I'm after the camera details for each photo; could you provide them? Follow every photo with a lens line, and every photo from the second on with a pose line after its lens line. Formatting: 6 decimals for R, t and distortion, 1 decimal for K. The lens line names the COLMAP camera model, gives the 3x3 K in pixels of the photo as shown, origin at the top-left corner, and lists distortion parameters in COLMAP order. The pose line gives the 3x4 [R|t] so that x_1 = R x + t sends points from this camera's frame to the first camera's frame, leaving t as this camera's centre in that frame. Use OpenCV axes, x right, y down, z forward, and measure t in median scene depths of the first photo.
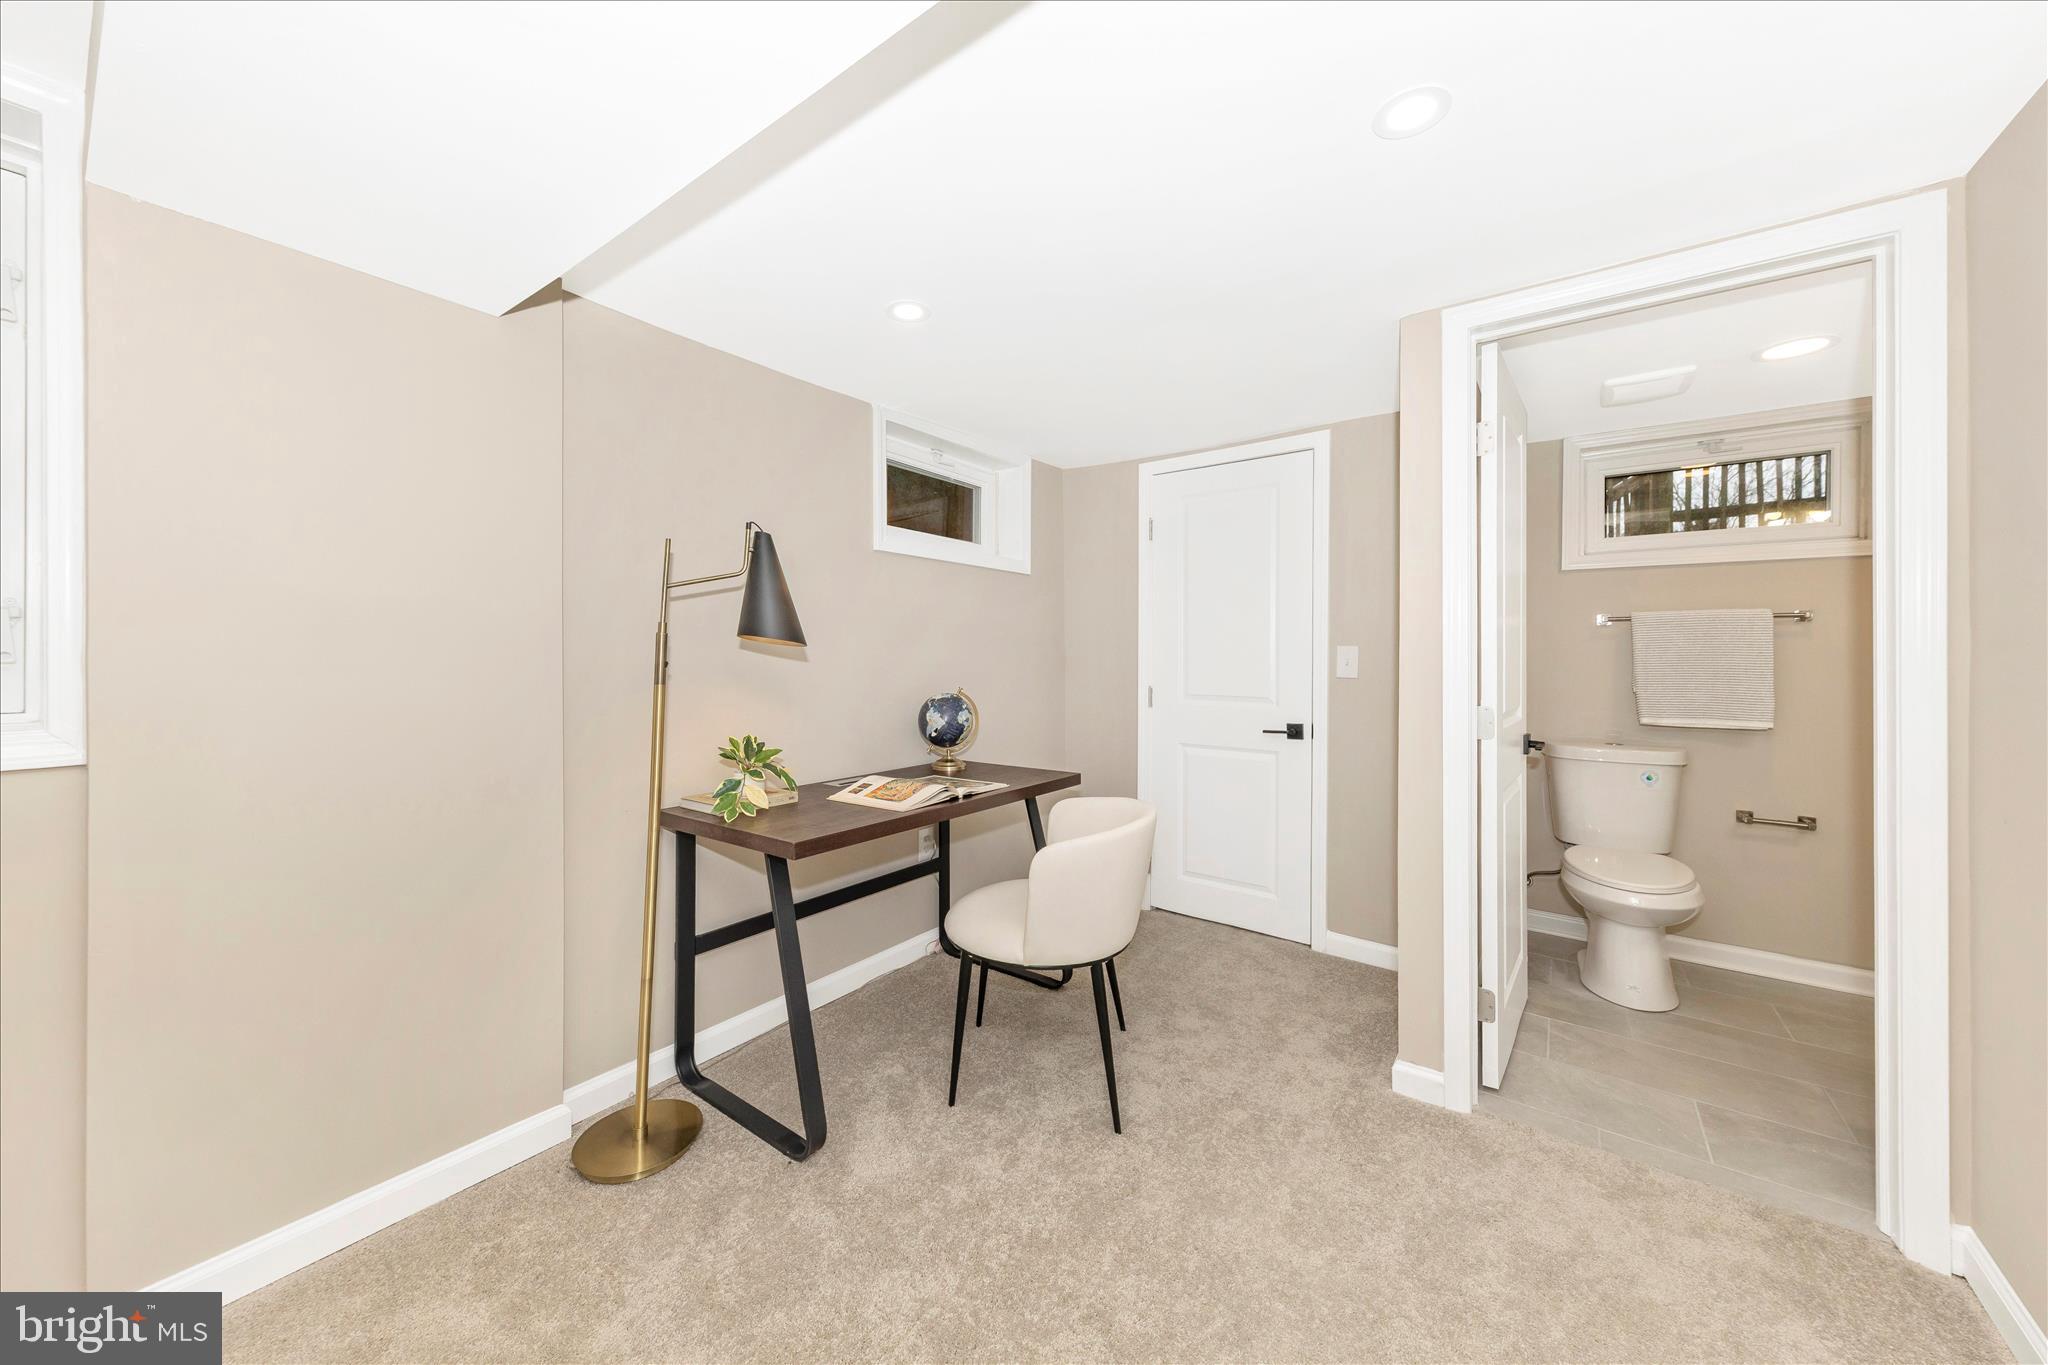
lens RADIAL K [[713.5, 0, 1038.1], [0, 713.5, 670.7], [0, 0, 1]] dist [0.007381, -0.000082]
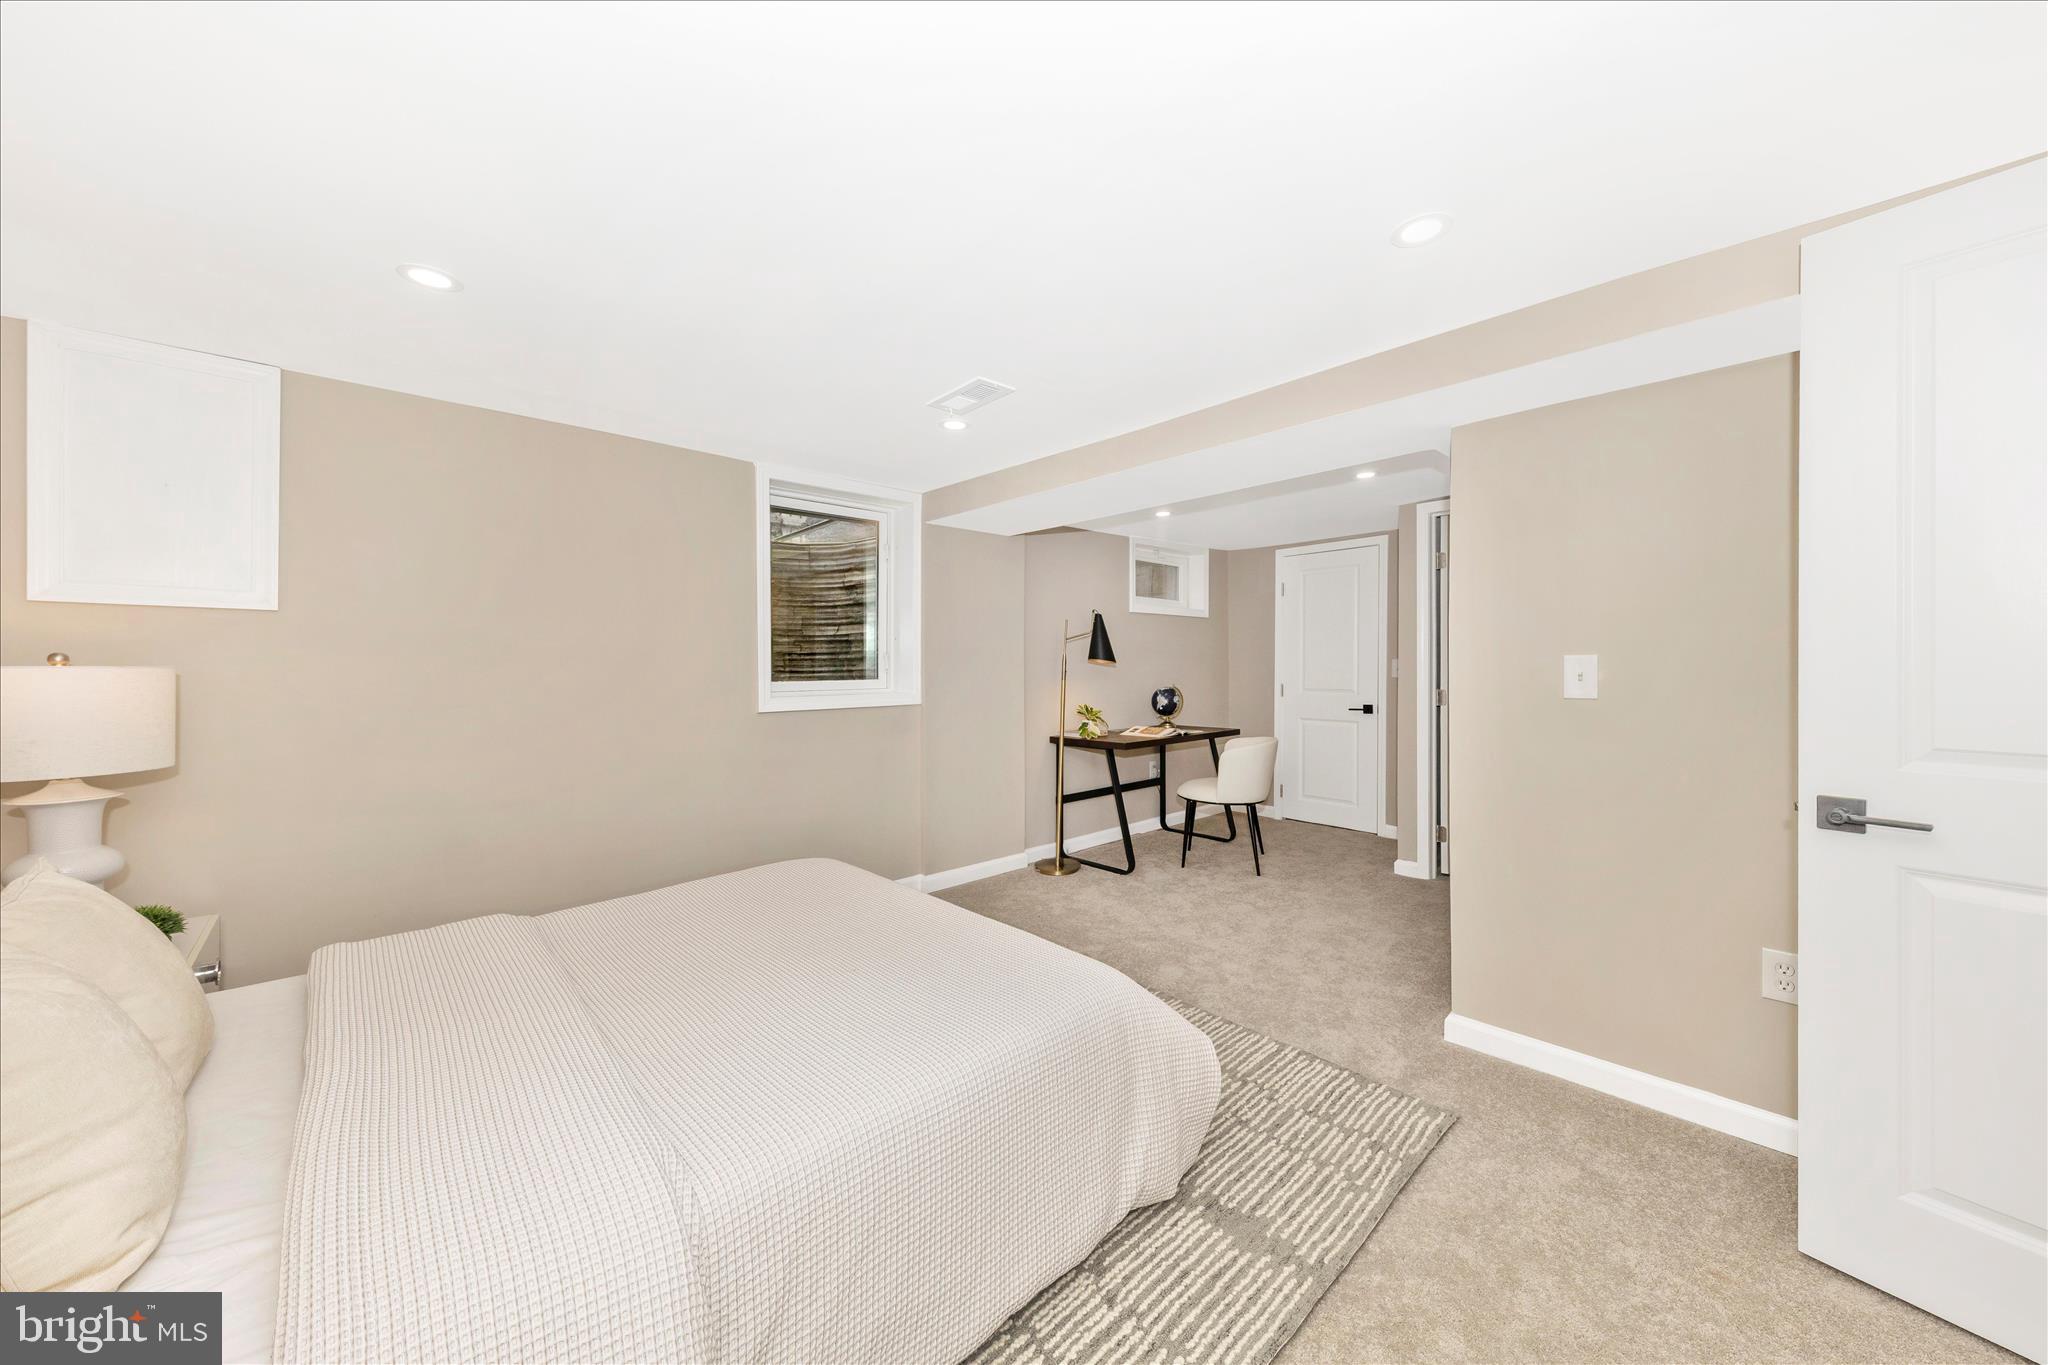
lens RADIAL K [[713.5, 0, 1064.0], [0, 713.5, 690.3], [0, 0, 1]] dist [0.007381, -0.000082]
pose [[0.985776, 0.000063, -0.168066, -0.086225], [0.002813, 0.999854, 0.016870, 0.009233], [0.168042, -0.017103, 0.985631, -0.975718]]
